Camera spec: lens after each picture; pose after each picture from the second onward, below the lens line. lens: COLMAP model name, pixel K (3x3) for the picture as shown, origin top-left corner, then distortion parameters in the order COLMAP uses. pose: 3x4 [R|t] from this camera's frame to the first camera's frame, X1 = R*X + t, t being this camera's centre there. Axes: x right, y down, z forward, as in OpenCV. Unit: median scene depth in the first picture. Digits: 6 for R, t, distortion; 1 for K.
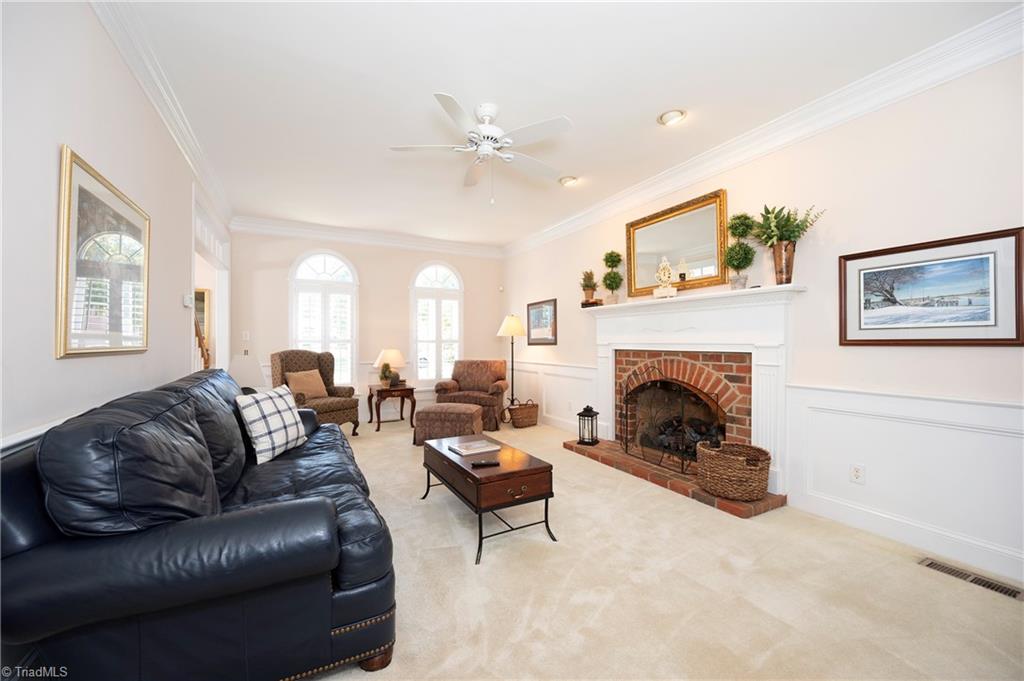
lens RADIAL K [[402.0, 0, 513.5], [0, 402.0, 341.6], [0, 0, 1]] dist [-0.006489, -0.000427]
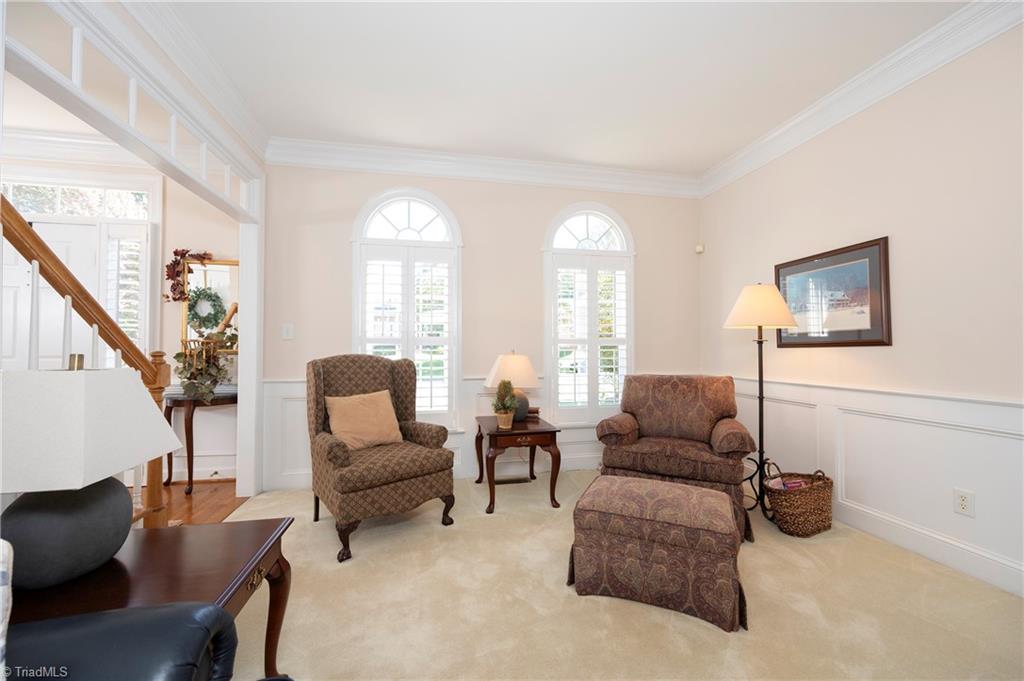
lens RADIAL K [[402.0, 0, 512.5], [0, 402.0, 340.1], [0, 0, 1]] dist [-0.006489, -0.000427]
pose [[0.958052, -0.006500, -0.286520, -0.151034], [0.001421, 0.999838, -0.017929, 0.009523], [0.286590, 0.016770, 0.957907, 0.477650]]
